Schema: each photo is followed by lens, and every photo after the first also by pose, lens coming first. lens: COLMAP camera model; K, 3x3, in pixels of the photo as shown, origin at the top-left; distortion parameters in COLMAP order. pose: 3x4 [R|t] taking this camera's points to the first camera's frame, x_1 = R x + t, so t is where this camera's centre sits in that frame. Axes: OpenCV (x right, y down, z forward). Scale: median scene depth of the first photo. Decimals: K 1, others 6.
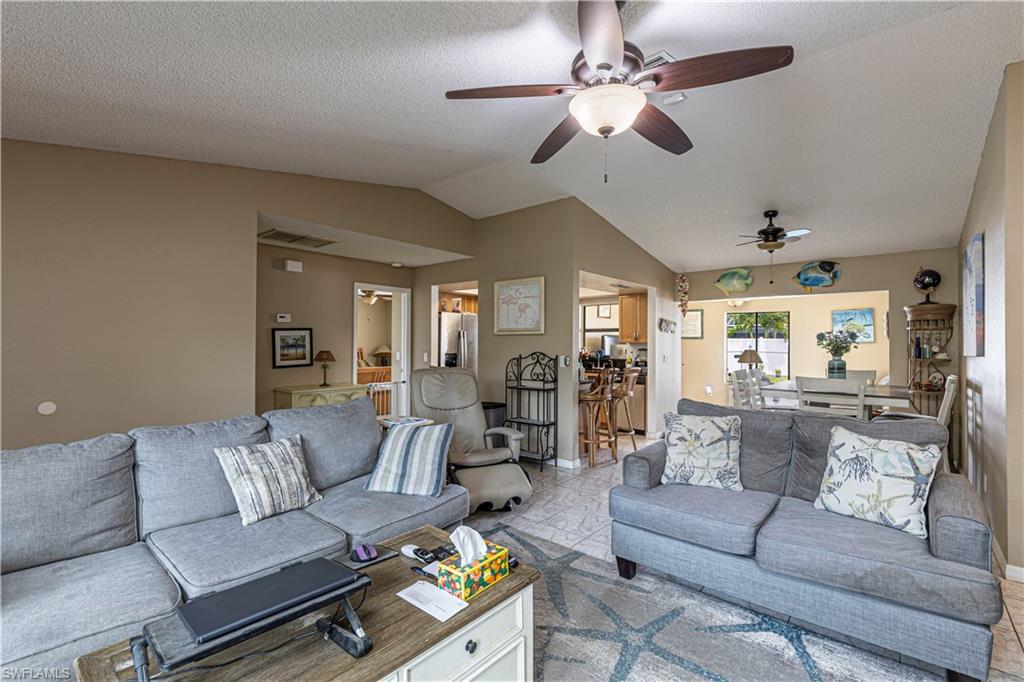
lens RADIAL K [[456.7, 0, 517.2], [0, 456.7, 340.6], [0, 0, 1]] dist [0.006241, -0.000685]
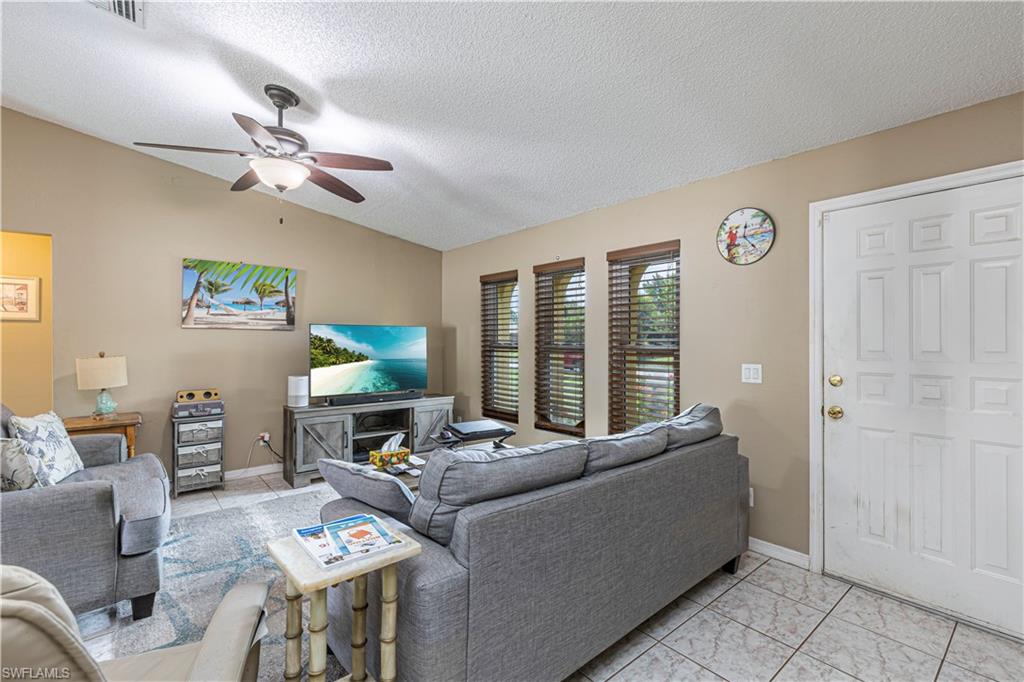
lens RADIAL K [[456.7, 0, 517.2], [0, 456.7, 340.6], [0, 0, 1]] dist [0.006241, -0.000685]
pose [[-0.985477, -0.005406, 0.169723, -0.283949], [-0.005575, 0.999984, -0.000518, 0.003410], [-0.169717, -0.001457, -0.985492, 0.845124]]
